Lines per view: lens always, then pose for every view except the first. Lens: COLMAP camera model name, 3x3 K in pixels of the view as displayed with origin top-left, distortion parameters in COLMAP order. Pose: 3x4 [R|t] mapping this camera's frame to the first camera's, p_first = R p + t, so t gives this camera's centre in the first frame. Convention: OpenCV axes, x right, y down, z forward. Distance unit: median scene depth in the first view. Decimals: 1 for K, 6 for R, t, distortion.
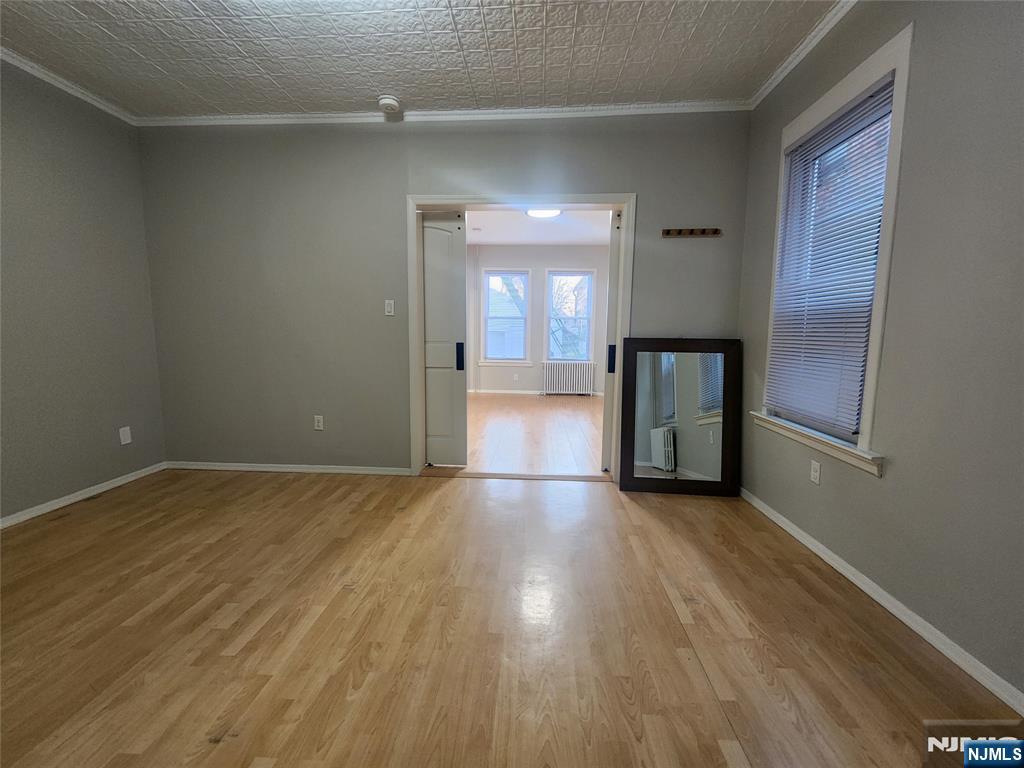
lens RADIAL K [[425.4, 0, 511.4], [0, 425.4, 382.0], [0, 0, 1]] dist [-0.000843, 0.001174]
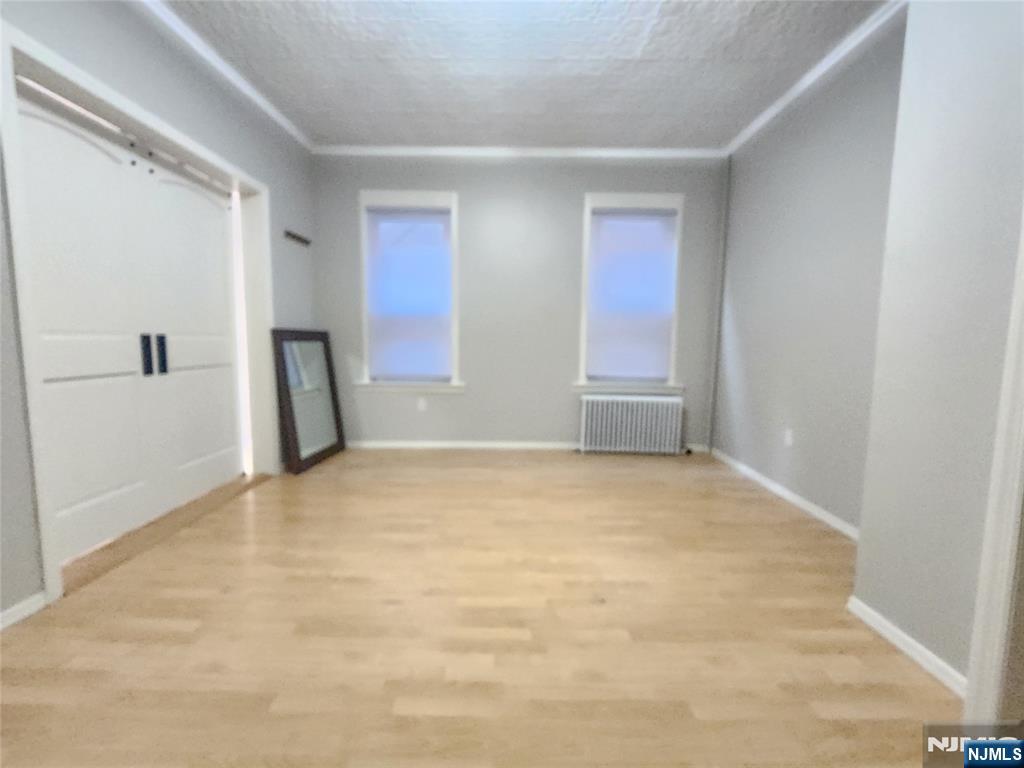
lens RADIAL K [[425.4, 0, 509.7], [0, 425.4, 386.5], [0, 0, 1]] dist [-0.000843, 0.001174]
pose [[-0.060657, -0.120309, 0.990882, -1.033316], [0.098736, 0.987118, 0.125896, -0.052699], [-0.993263, 0.105472, -0.047997, 0.663657]]
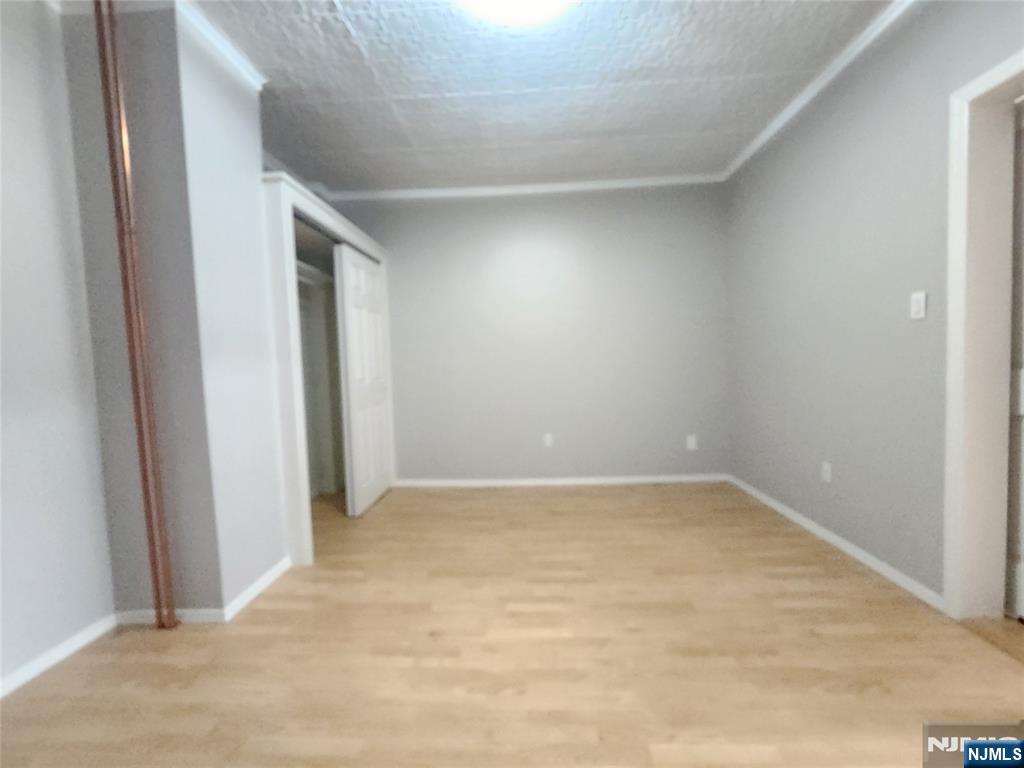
lens RADIAL K [[425.4, 0, 509.0], [0, 425.4, 383.3], [0, 0, 1]] dist [-0.000843, 0.001174]
pose [[0.007328, 0.038301, -0.999239, 0.405860], [-0.076450, 0.996363, 0.037630, -0.067152], [0.997046, 0.076116, 0.010230, 0.603480]]
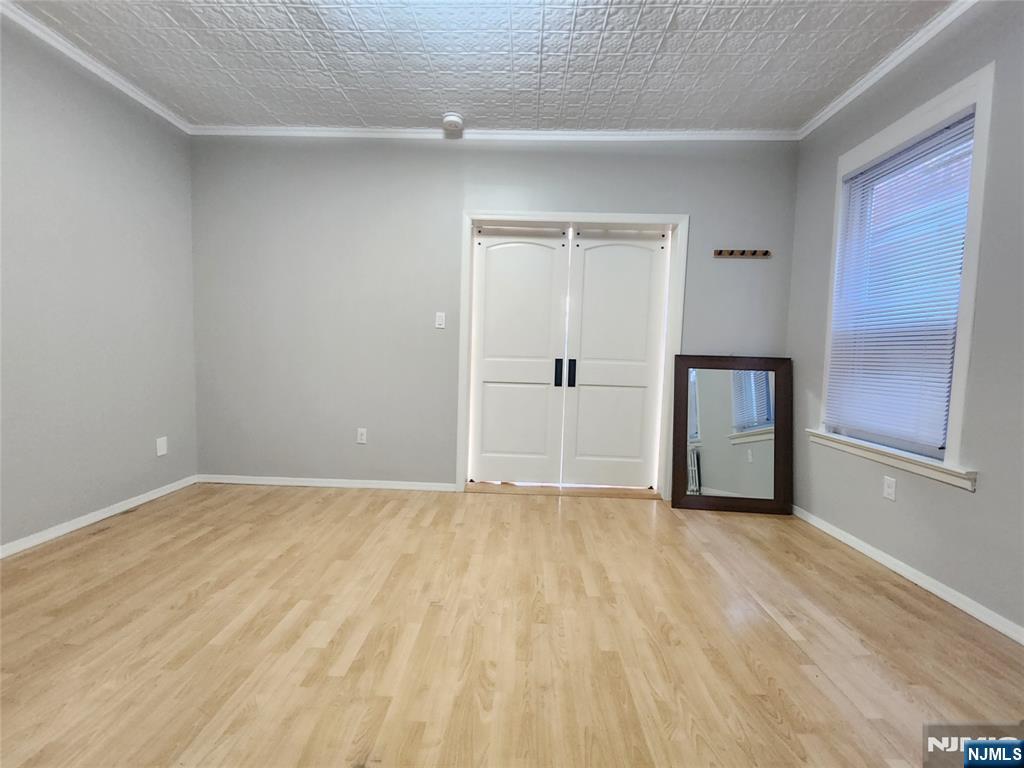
lens RADIAL K [[425.4, 0, 511.4], [0, 425.4, 382.2], [0, 0, 1]] dist [-0.000843, 0.001174]
pose [[0.999276, 0.016917, 0.034079, -0.207922], [-0.015186, 0.998612, -0.050428, 0.023941], [-0.034885, 0.049874, 0.998146, 0.010849]]
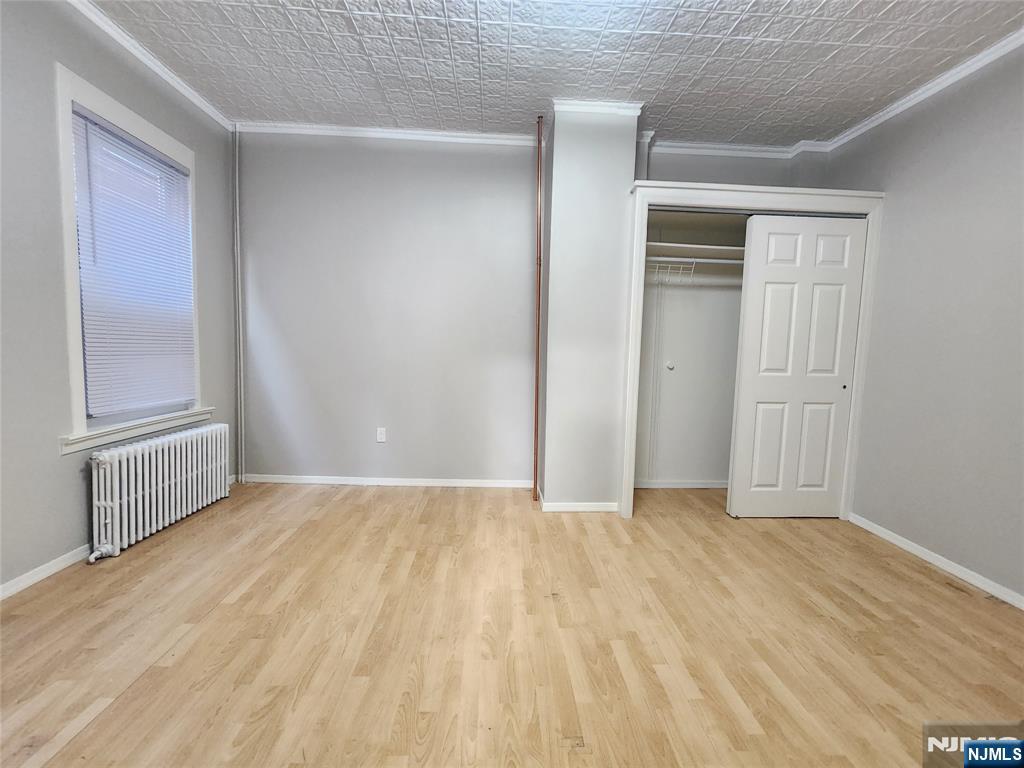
lens RADIAL K [[425.4, 0, 513.1], [0, 425.4, 376.9], [0, 0, 1]] dist [-0.000843, 0.001174]
pose [[-0.993352, -0.031561, -0.110706, -0.162512], [-0.051401, 0.982096, 0.181232, -0.144902], [0.103004, 0.185718, -0.977189, 1.240615]]
